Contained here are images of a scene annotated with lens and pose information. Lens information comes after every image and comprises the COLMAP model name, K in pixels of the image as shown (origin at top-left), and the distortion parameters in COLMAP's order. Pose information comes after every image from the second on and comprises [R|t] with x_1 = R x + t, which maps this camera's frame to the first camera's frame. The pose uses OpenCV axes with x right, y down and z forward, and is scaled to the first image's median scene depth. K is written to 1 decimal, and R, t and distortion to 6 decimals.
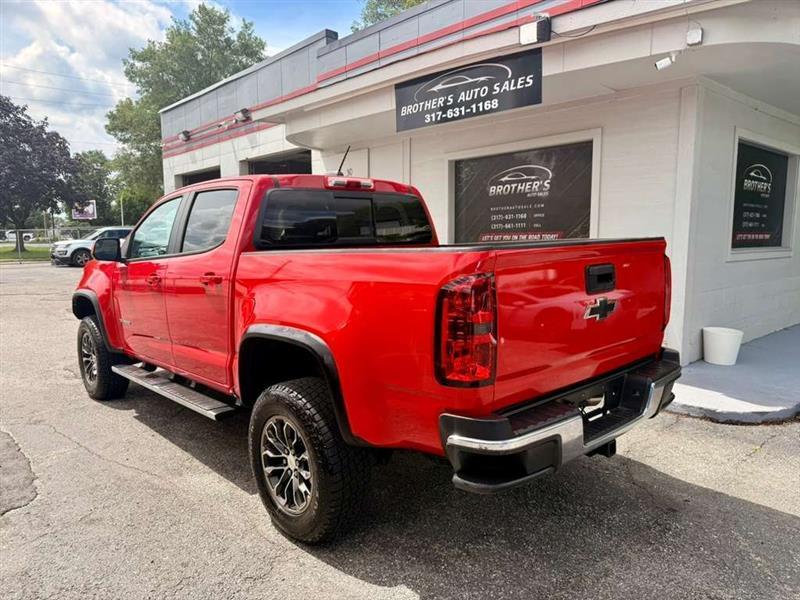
lens RADIAL K [[567.2, 0, 395.9], [0, 567.2, 310.8], [0, 0, 1]] dist [0.028142, -0.042963]
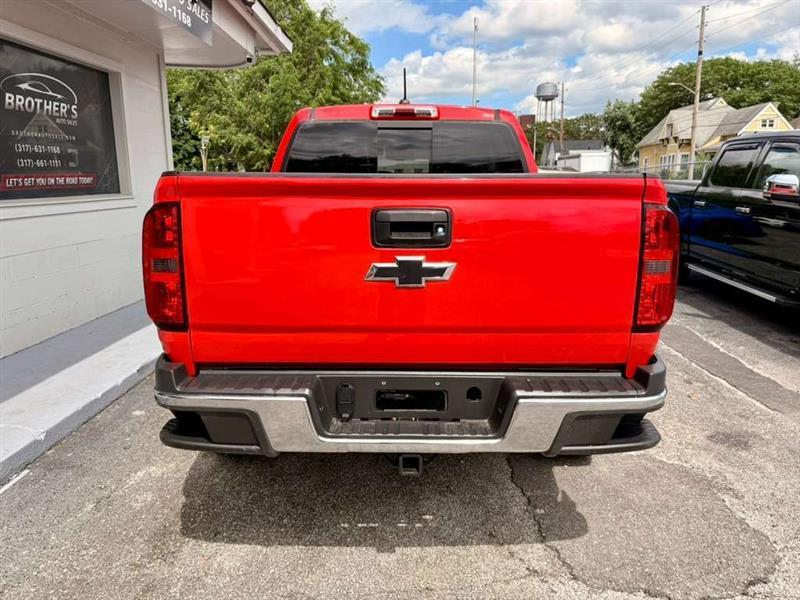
lens RADIAL K [[567.2, 0, 404.1], [0, 567.2, 298.2], [0, 0, 1]] dist [0.028142, -0.042963]
pose [[-0.727360, -0.129595, 0.673909, -0.646192], [0.099152, 0.951858, 0.290062, -0.172282], [-0.679056, 0.277799, -0.679493, 1.382374]]
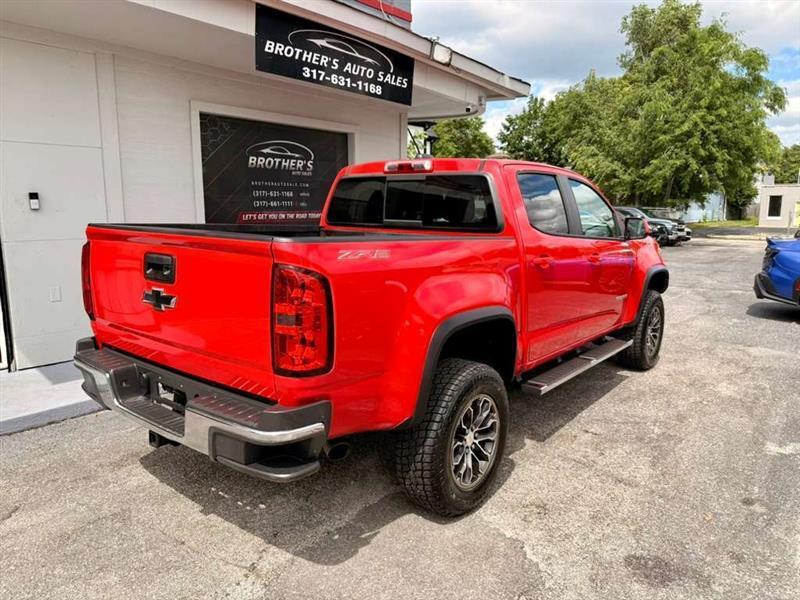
lens RADIAL K [[567.2, 0, 401.2], [0, 567.2, 298.8], [0, 0, 1]] dist [0.028142, -0.042963]
pose [[-0.139387, -0.153166, 0.978321, -0.866443], [0.124371, 0.977434, 0.170747, -0.149659], [-0.982397, 0.145475, -0.117192, 1.066345]]
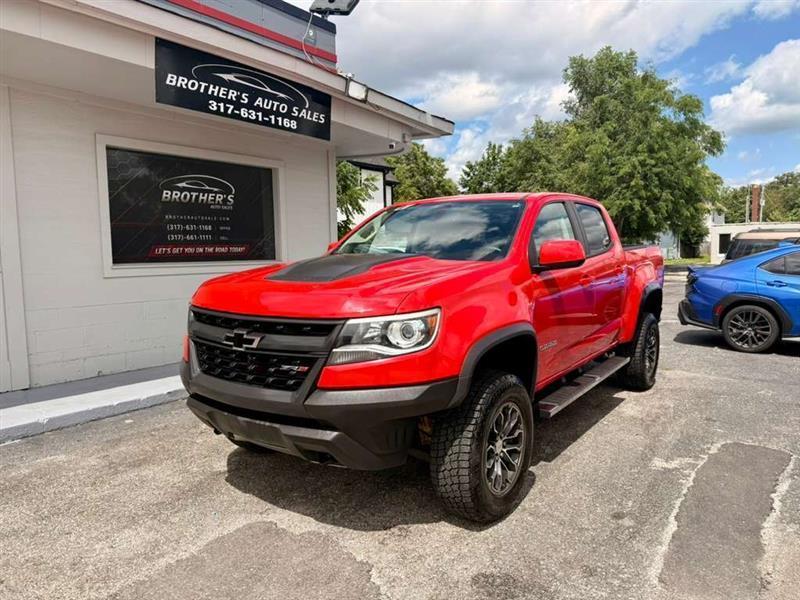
lens RADIAL K [[567.2, 0, 406.1], [0, 567.2, 296.1], [0, 0, 1]] dist [0.028142, -0.042963]
pose [[-0.196533, -0.068380, 0.978110, -0.877512], [0.138572, 0.985615, 0.096748, -0.111821], [-0.970656, 0.154553, -0.184231, 0.974588]]
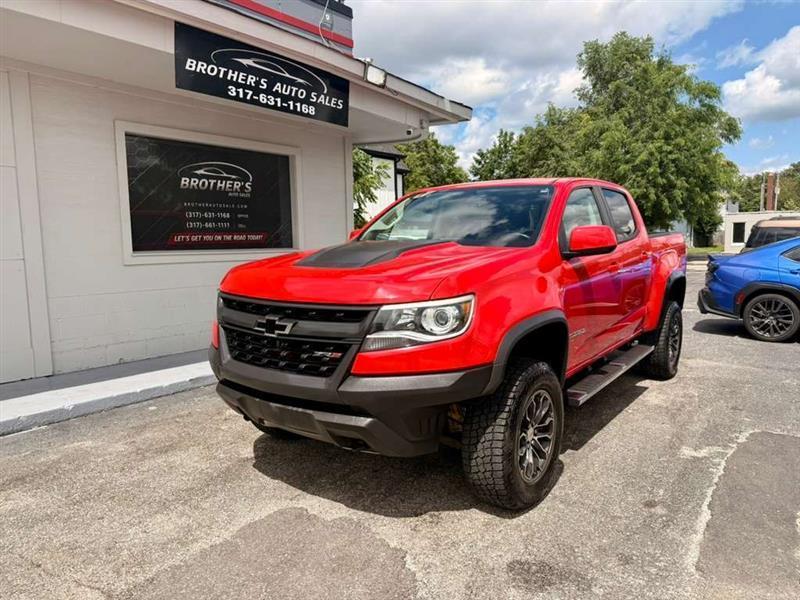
lens RADIAL K [[567.2, 0, 407.1], [0, 567.2, 299.3], [0, 0, 1]] dist [0.028142, -0.042963]
pose [[-0.182419, -0.092536, 0.978857, -0.869037], [0.139115, 0.983117, 0.118864, -0.111357], [-0.973330, 0.157857, -0.166466, 0.991271]]
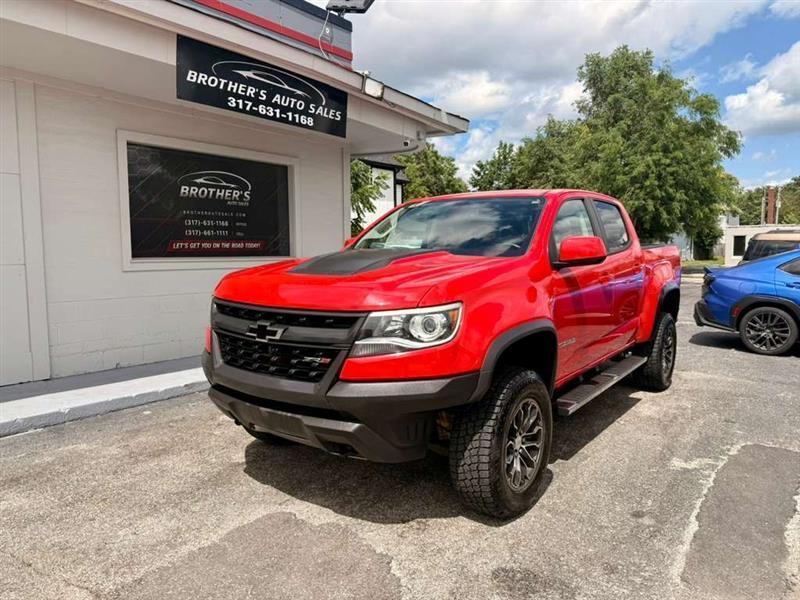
lens RADIAL K [[567.2, 0, 398.5], [0, 567.2, 295.1], [0, 0, 1]] dist [0.028142, -0.042963]
pose [[-0.168568, -0.070131, 0.983192, -0.877397], [0.129739, 0.987209, 0.092661, -0.109336], [-0.977114, 0.143178, -0.157313, 0.985474]]
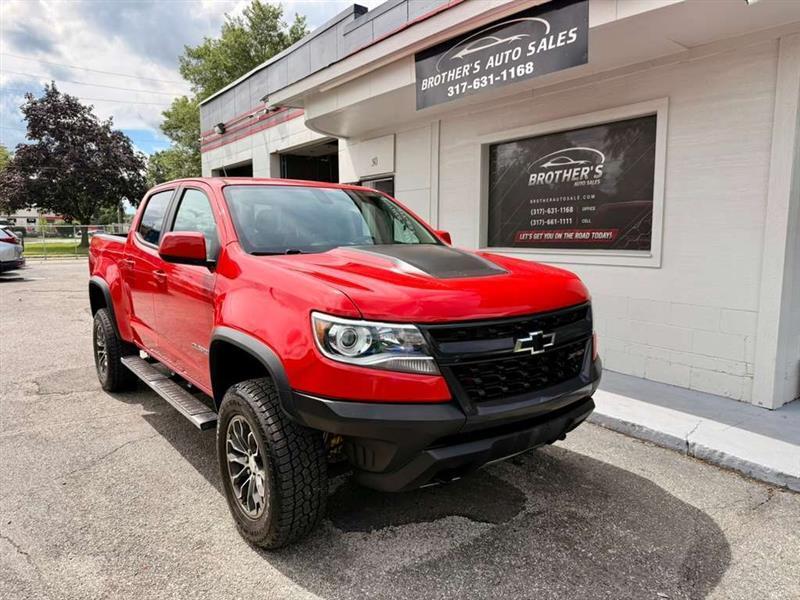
lens RADIAL K [[567.2, 0, 399.4], [0, 567.2, 299.3], [0, 0, 1]] dist [0.028142, -0.042963]
pose [[0.994779, 0.016848, -0.100654, 0.073504], [-0.018448, 0.999718, -0.014979, -0.023404], [0.100374, 0.016758, 0.994809, 0.182653]]
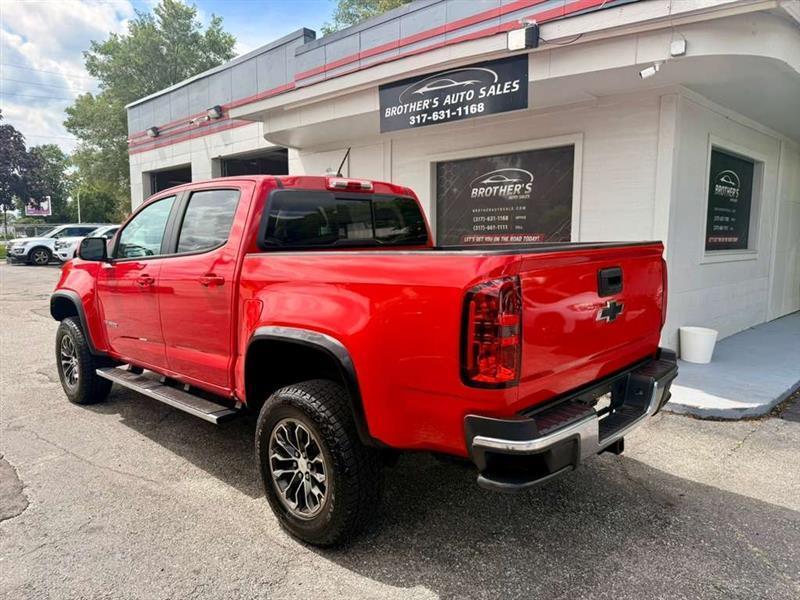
lens RADIAL K [[567.2, 0, 398.1], [0, 567.2, 308.6], [0, 0, 1]] dist [0.028142, -0.042963]
pose [[0.997879, -0.001088, 0.065085, -0.037308], [0.001300, 0.999994, -0.003212, -0.001941], [-0.065081, 0.003289, 0.997875, -0.001715]]
